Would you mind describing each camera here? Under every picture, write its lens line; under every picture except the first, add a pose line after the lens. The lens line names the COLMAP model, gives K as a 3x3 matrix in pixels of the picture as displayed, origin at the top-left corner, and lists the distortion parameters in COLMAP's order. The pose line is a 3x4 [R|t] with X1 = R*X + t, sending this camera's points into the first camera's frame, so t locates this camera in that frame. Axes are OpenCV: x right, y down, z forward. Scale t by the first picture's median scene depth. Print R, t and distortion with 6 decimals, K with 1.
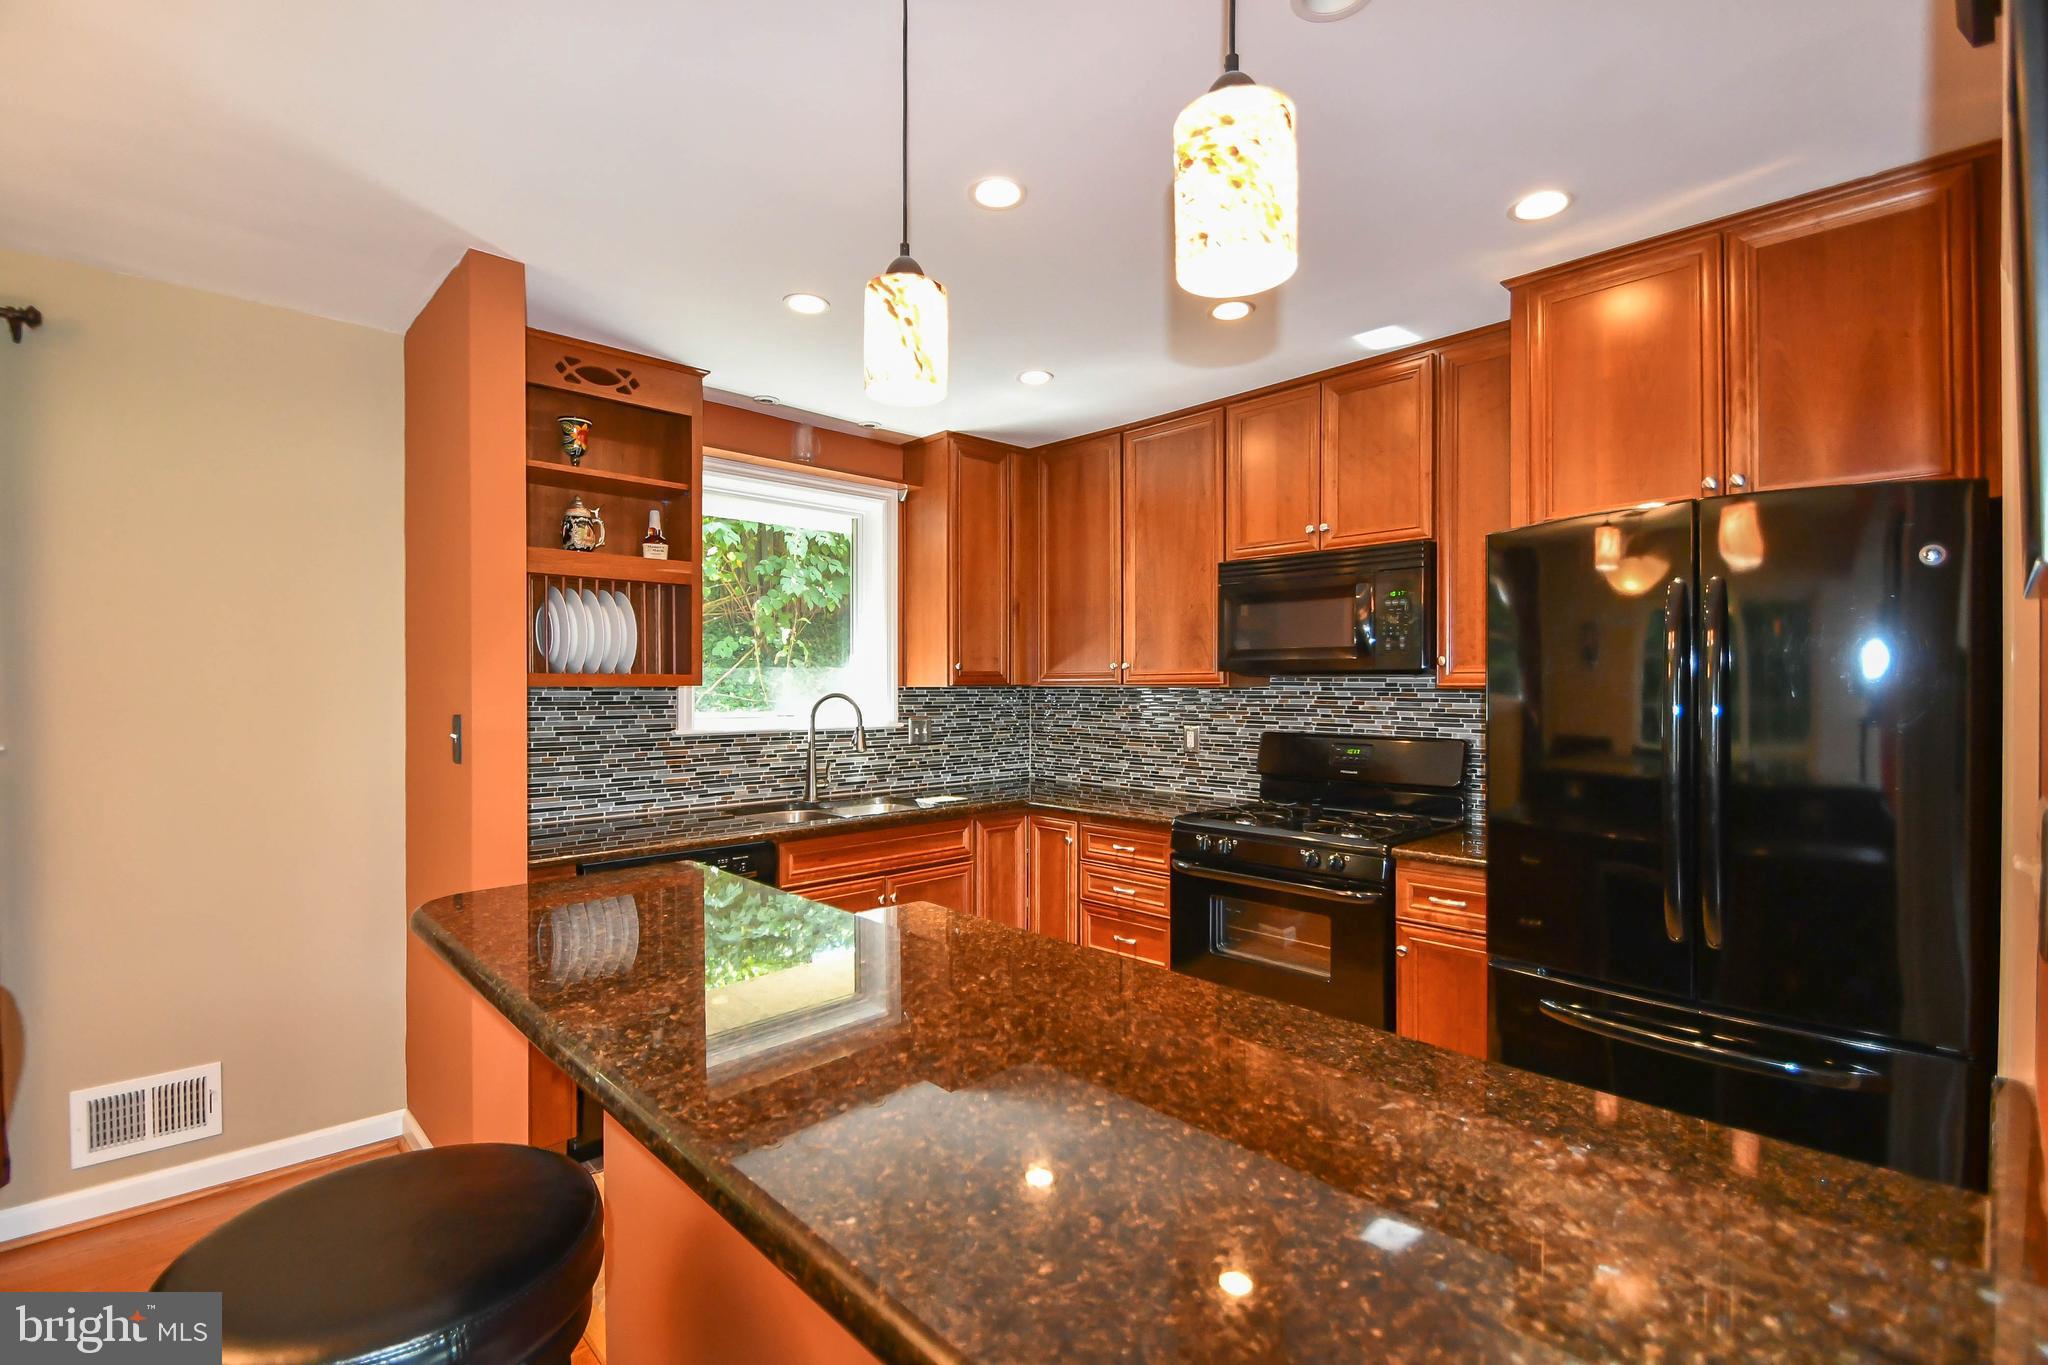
lens RADIAL K [[919.0, 0, 1013.1], [0, 919.0, 685.6], [0, 0, 1]] dist [0.010342, -0.013856]
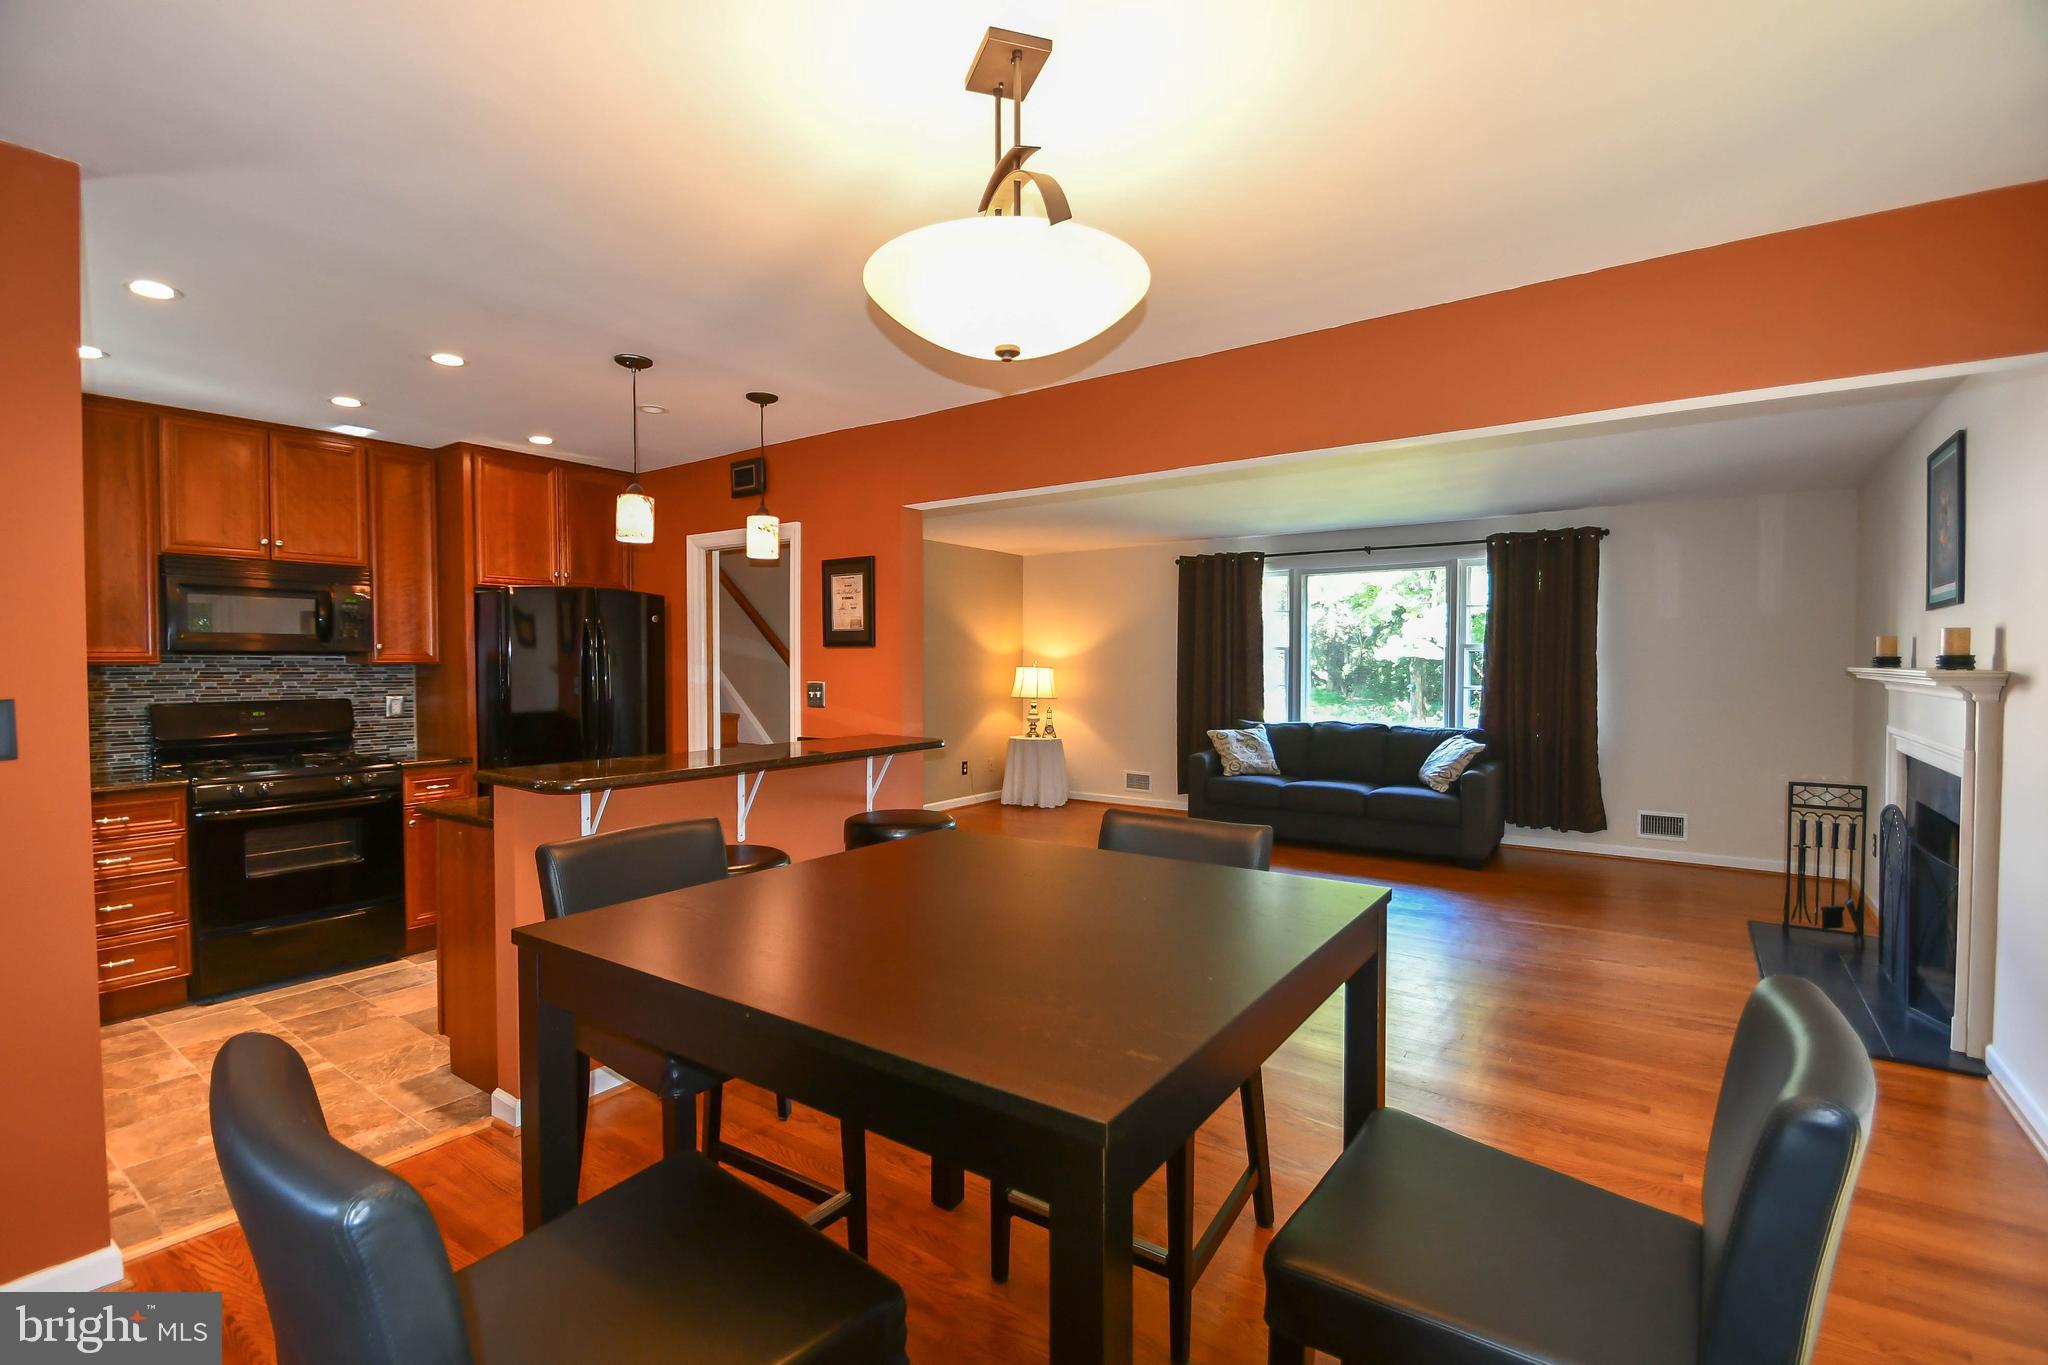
lens RADIAL K [[918.6, 0, 1010.2], [0, 918.6, 689.5], [0, 0, 1]] dist [0.013753, -0.016945]
pose [[-0.185008, -0.029209, 0.982303, -1.082116], [0.002101, 0.999544, 0.030117, 0.000731], [-0.982735, 0.007636, -0.184862, 0.194864]]
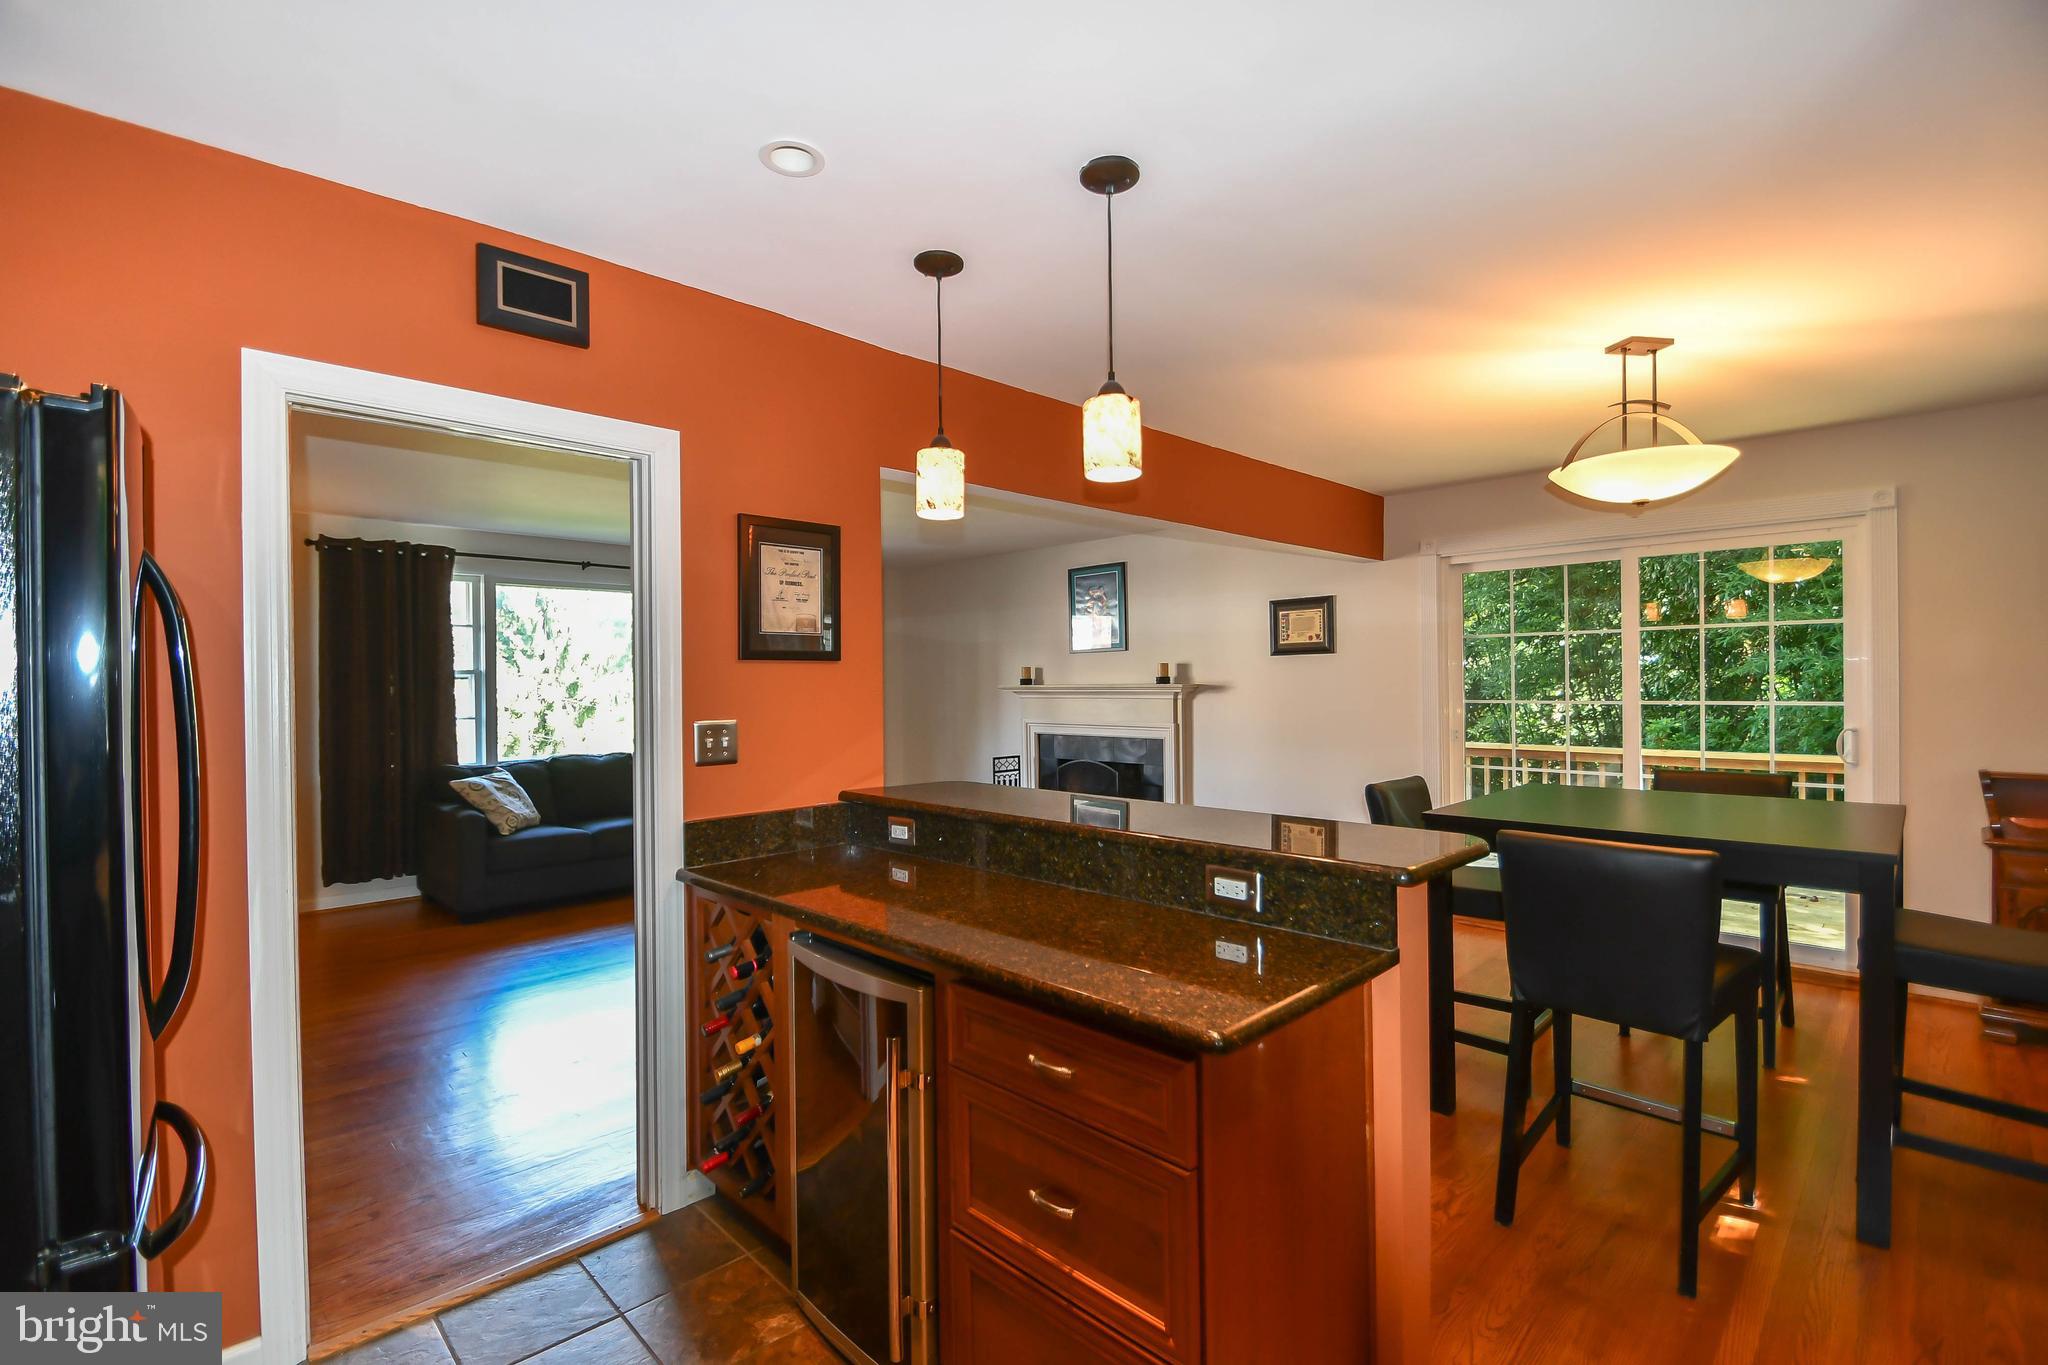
lens RADIAL K [[922.0, 0, 1017.1], [0, 922.0, 685.1], [0, 0, 1]] dist [-0.002338, -0.000311]
pose [[-0.999671, 0.012231, -0.022547, 0.025865], [0.012107, 0.999911, 0.005613, -0.001404], [0.022614, 0.005338, -0.999730, 0.982540]]
